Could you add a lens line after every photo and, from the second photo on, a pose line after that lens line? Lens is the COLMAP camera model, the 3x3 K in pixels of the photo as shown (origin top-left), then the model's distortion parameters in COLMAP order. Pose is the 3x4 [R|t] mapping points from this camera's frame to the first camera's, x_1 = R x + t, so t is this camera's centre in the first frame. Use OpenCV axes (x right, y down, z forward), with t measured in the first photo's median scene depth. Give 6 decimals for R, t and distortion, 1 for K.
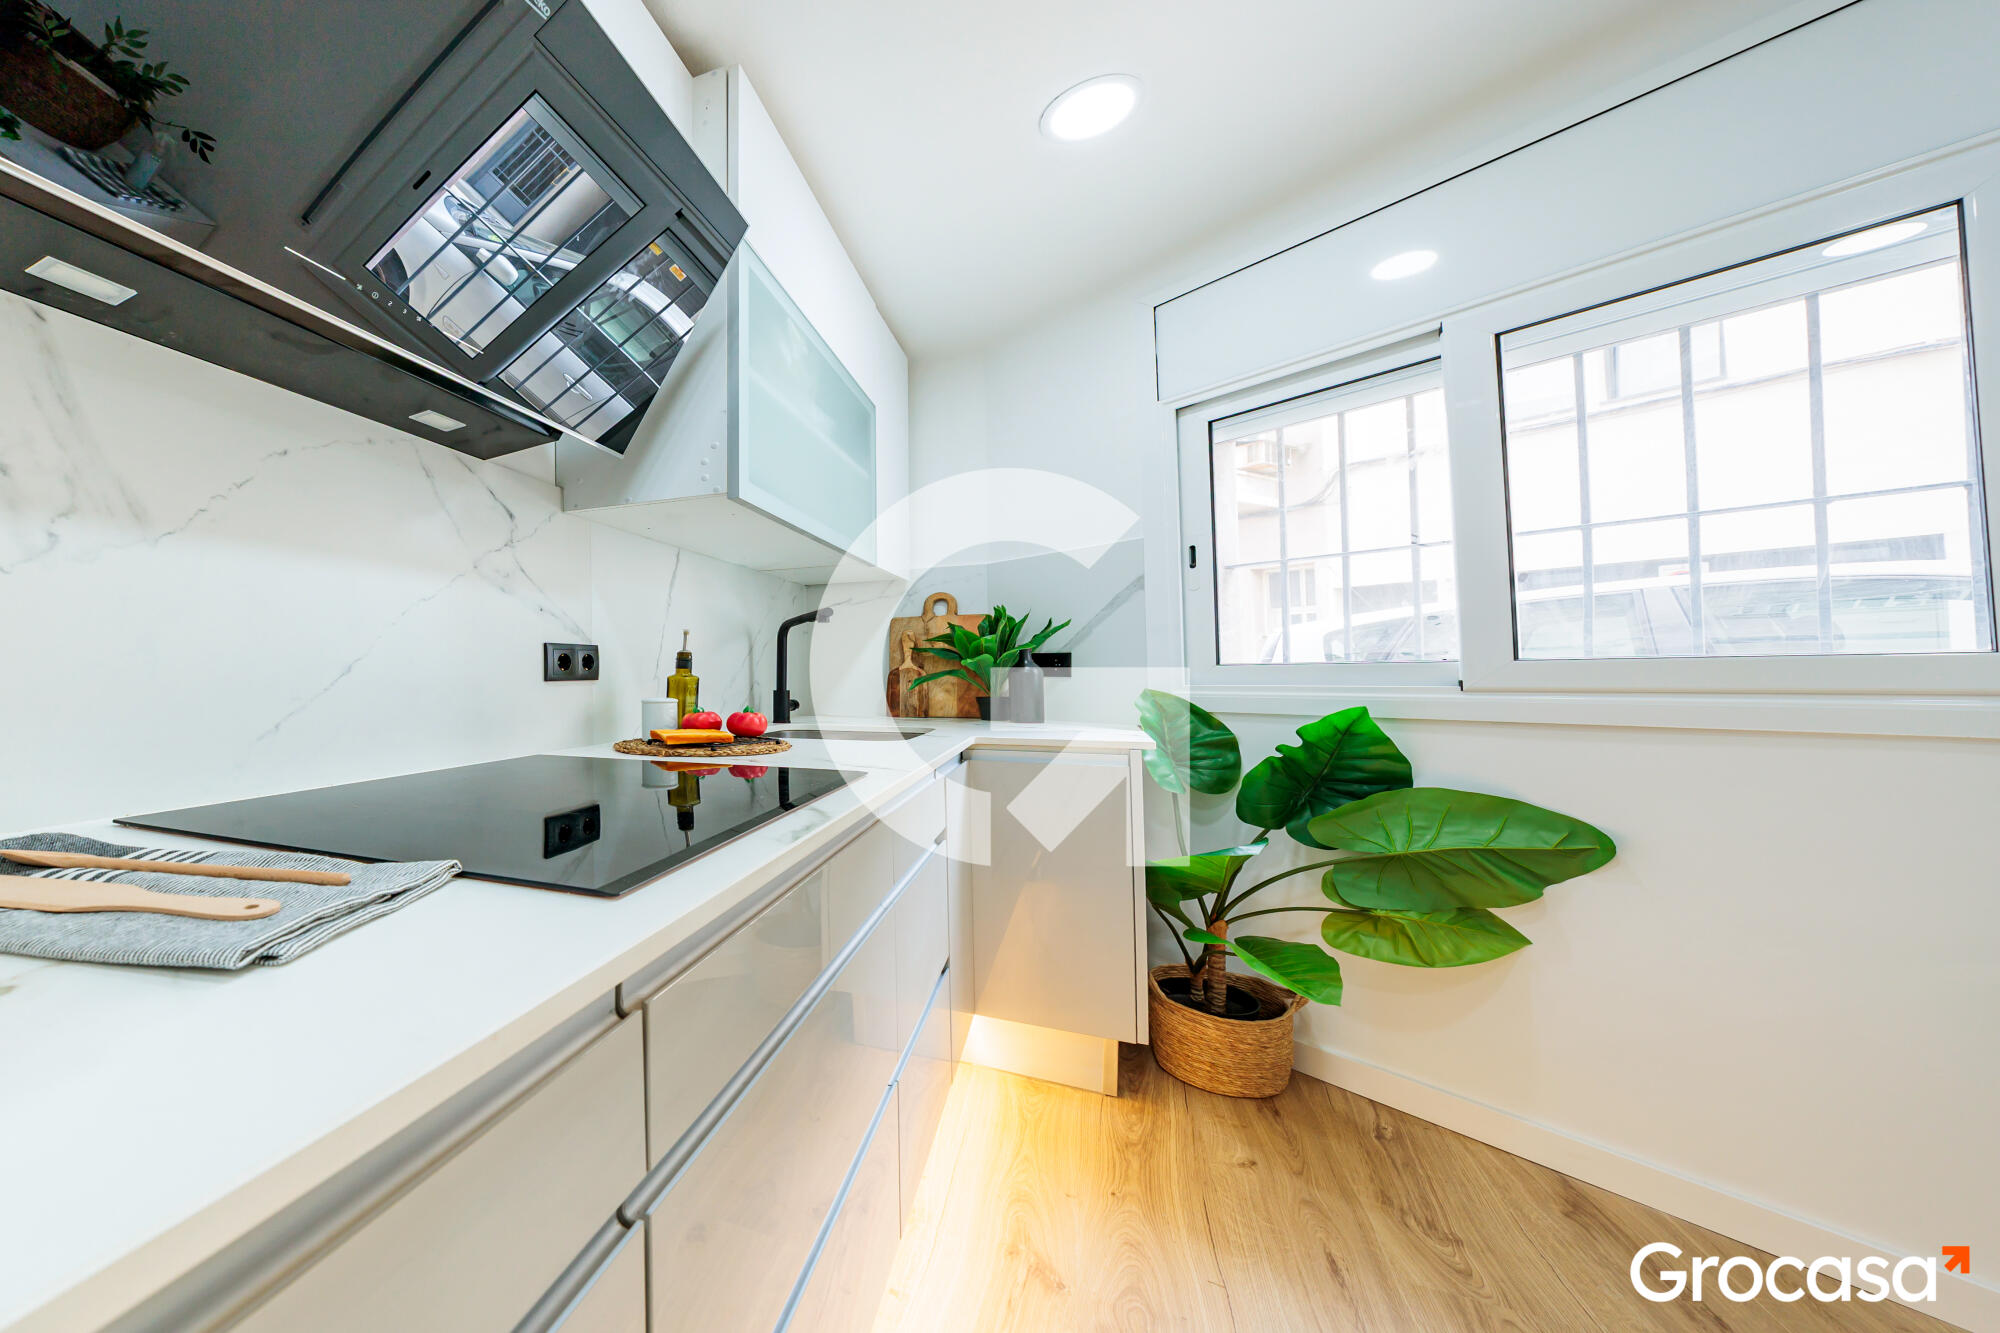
lens RADIAL K [[707.0, 0, 1014.7], [0, 707.0, 673.2], [0, 0, 1]] dist [-0.002017, -0.000072]
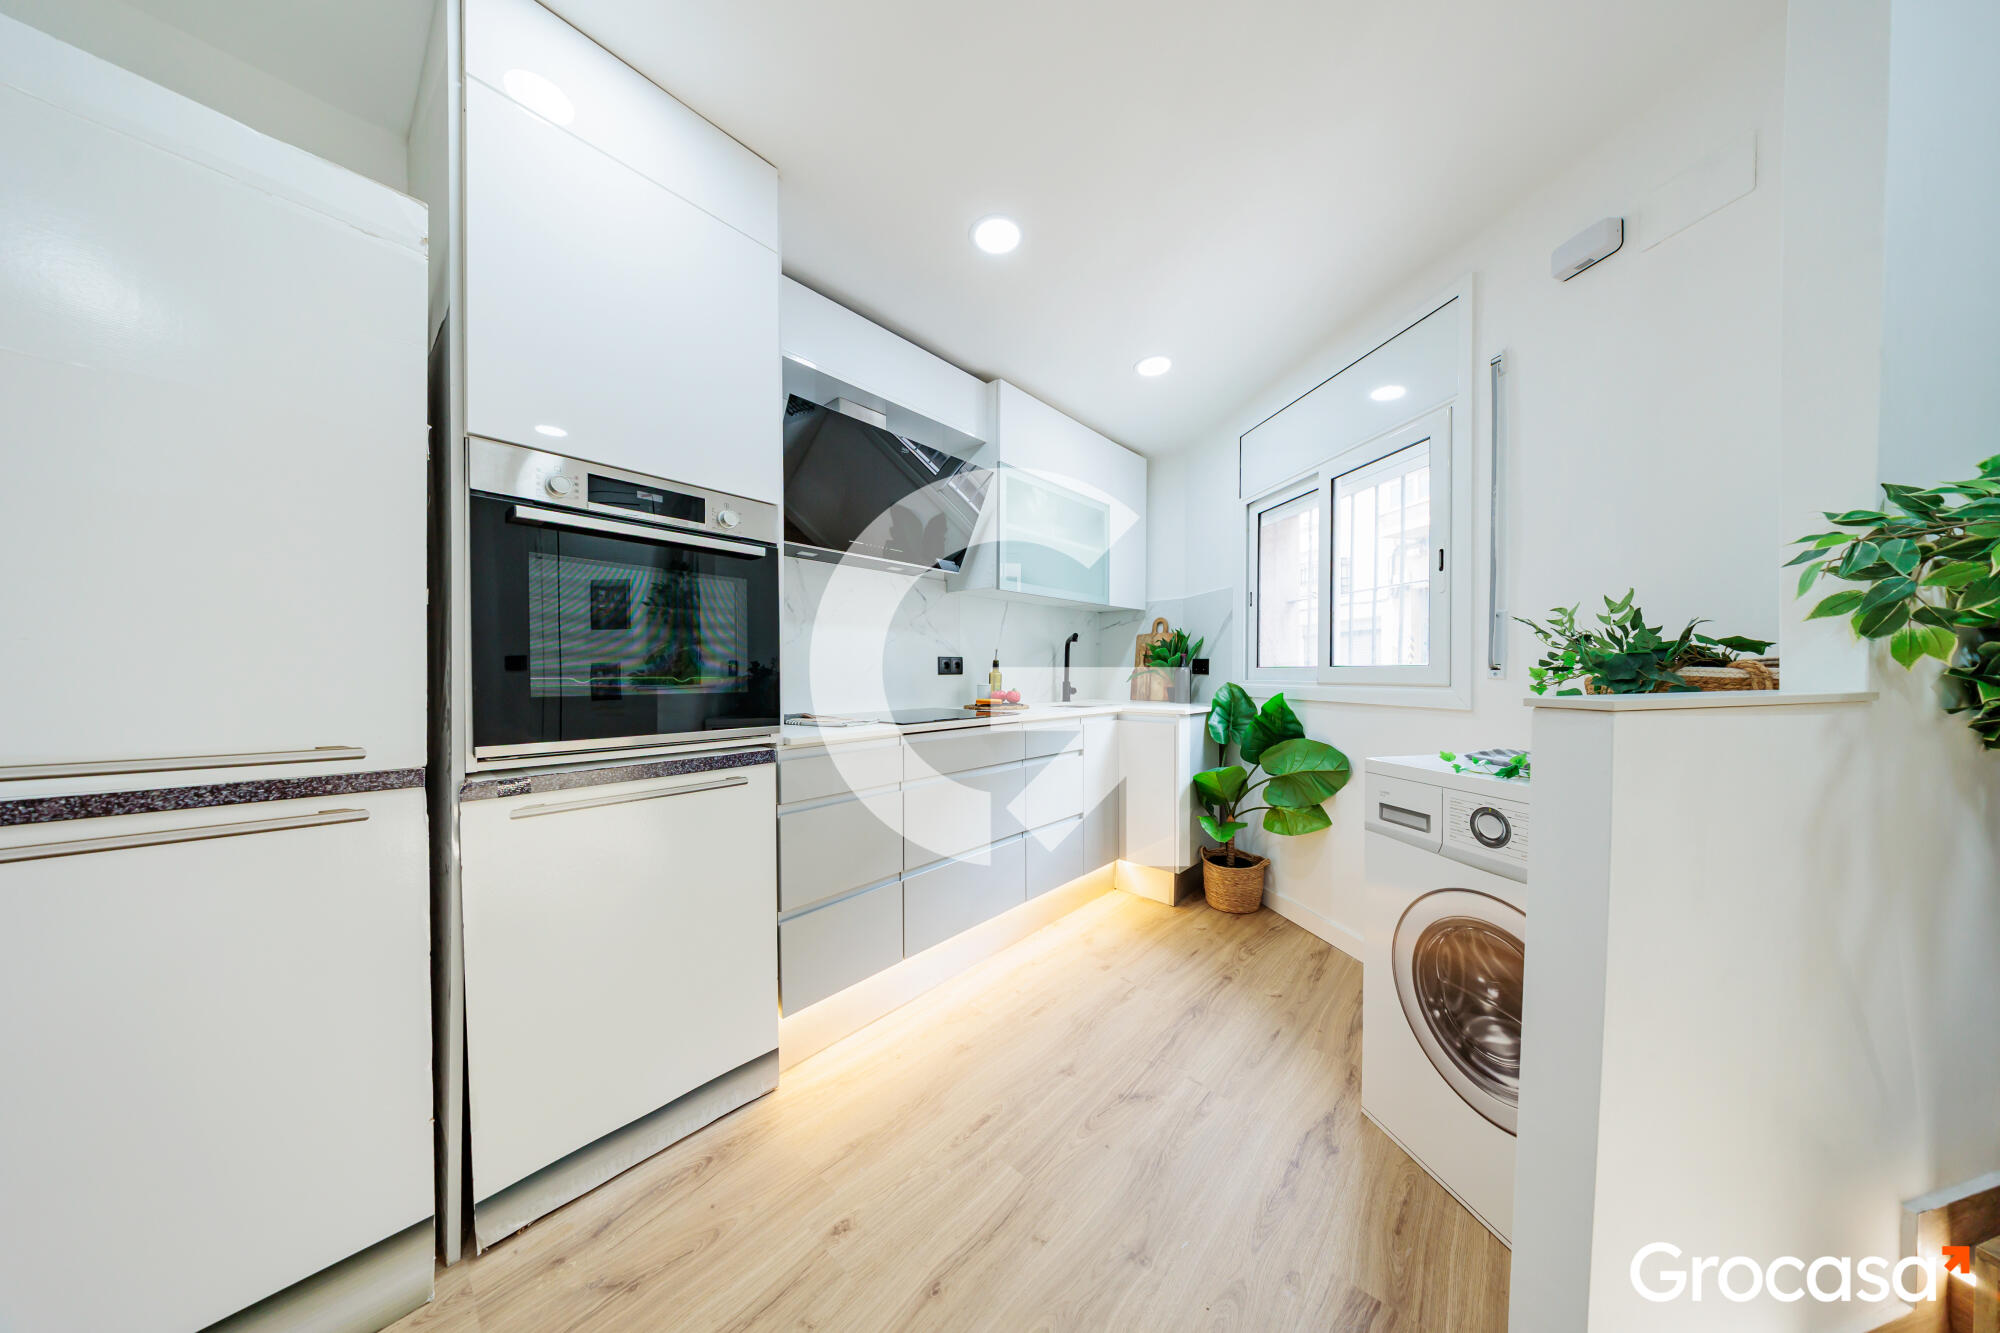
lens RADIAL K [[626.7, 0, 1000.9], [0, 626.7, 699.7], [0, 0, 1]] dist [-0.012274, 0.000211]
pose [[0.841185, 0.027297, -0.540058, 0.645234], [-0.001447, 0.998835, 0.048232, -0.007899], [0.540745, -0.039791, 0.840245, -0.584519]]
